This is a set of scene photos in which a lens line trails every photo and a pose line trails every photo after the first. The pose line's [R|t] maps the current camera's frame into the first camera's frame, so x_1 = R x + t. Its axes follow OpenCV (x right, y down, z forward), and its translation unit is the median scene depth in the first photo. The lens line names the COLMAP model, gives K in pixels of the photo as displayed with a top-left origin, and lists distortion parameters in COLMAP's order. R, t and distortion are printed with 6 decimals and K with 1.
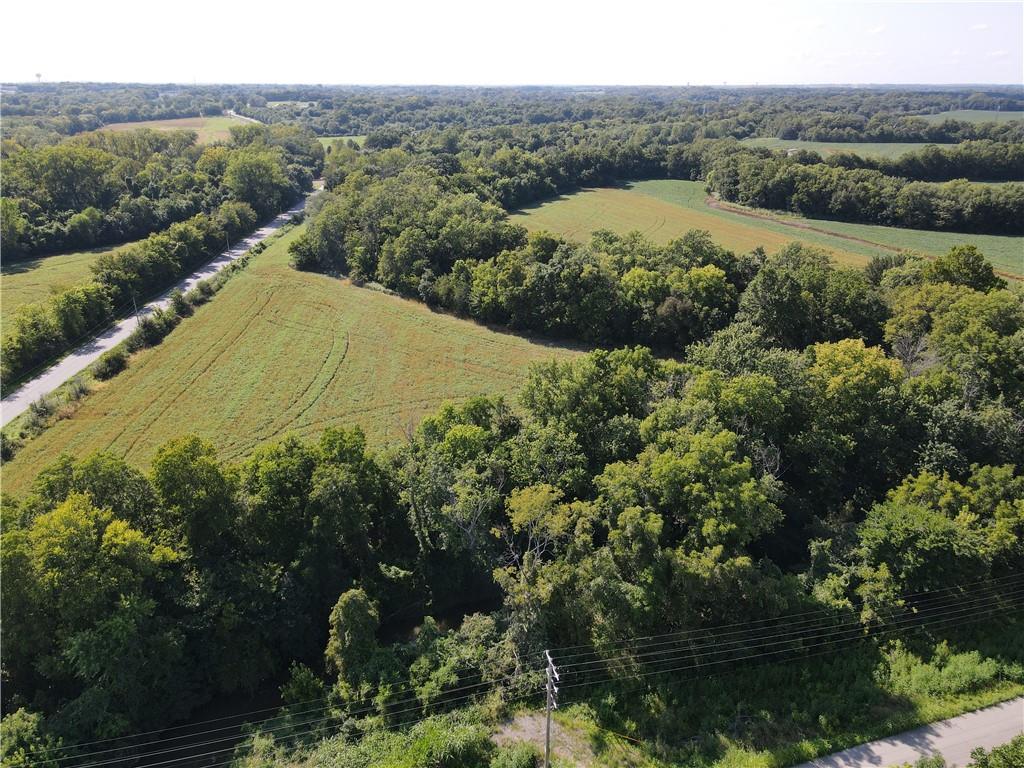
lens RADIAL K [[739.5, 0, 510.0], [0, 739.5, 385.8], [0, 0, 1]] dist [0.007500, 0.003407]
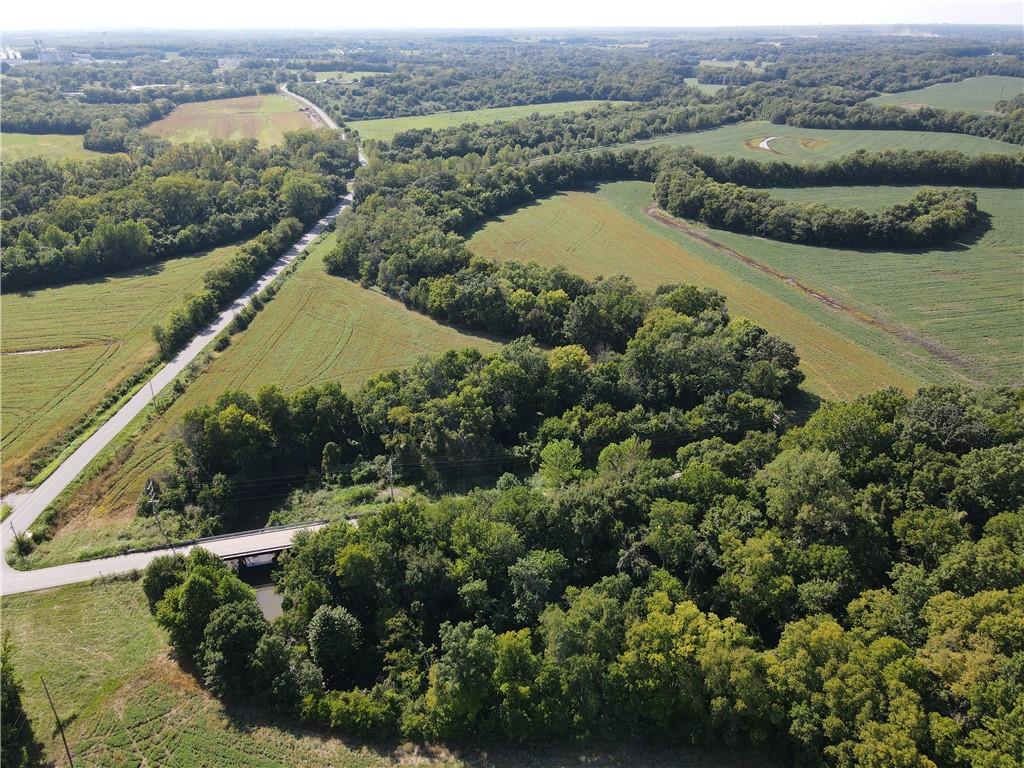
lens RADIAL K [[739.5, 0, 510.0], [0, 739.5, 385.8], [0, 0, 1]] dist [0.007500, 0.003407]
pose [[0.997724, 0.023031, -0.063367, 0.206499], [-0.018640, 0.997440, 0.069034, -0.044167], [0.064795, -0.067696, 0.995600, -0.557439]]
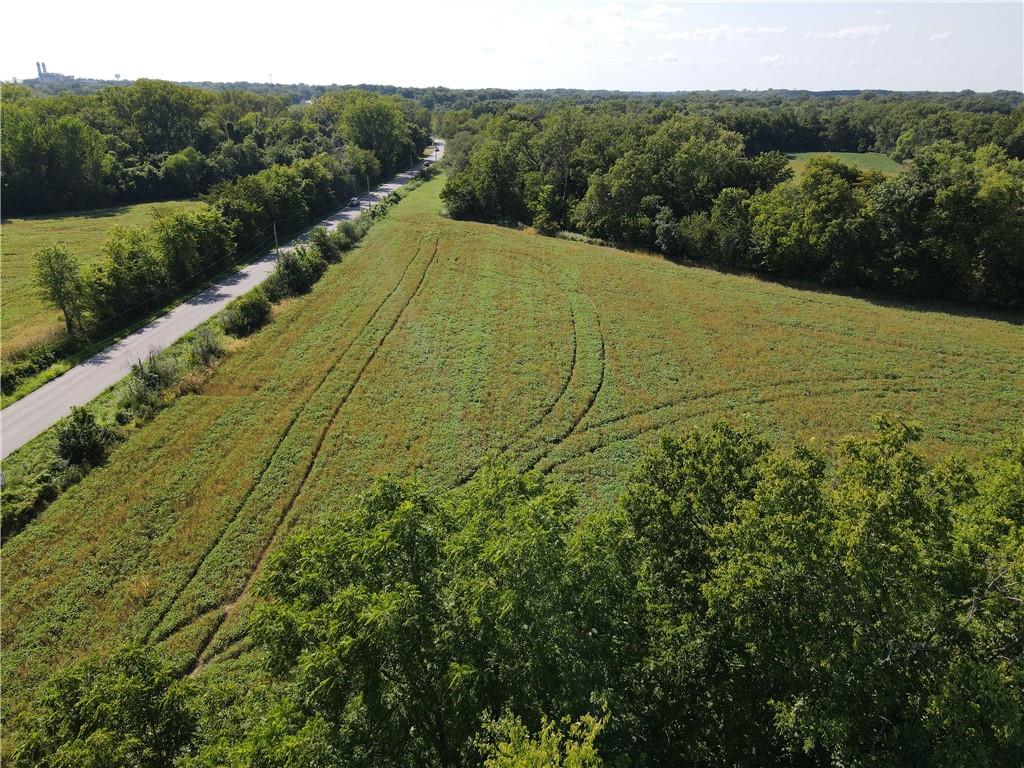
lens RADIAL K [[739.5, 0, 510.0], [0, 739.5, 385.8], [0, 0, 1]] dist [0.007500, 0.003407]
pose [[0.997293, 0.030672, -0.066828, -0.191268], [-0.031348, 0.999467, -0.009088, 0.022016], [0.066514, 0.011159, 0.997723, 0.270000]]
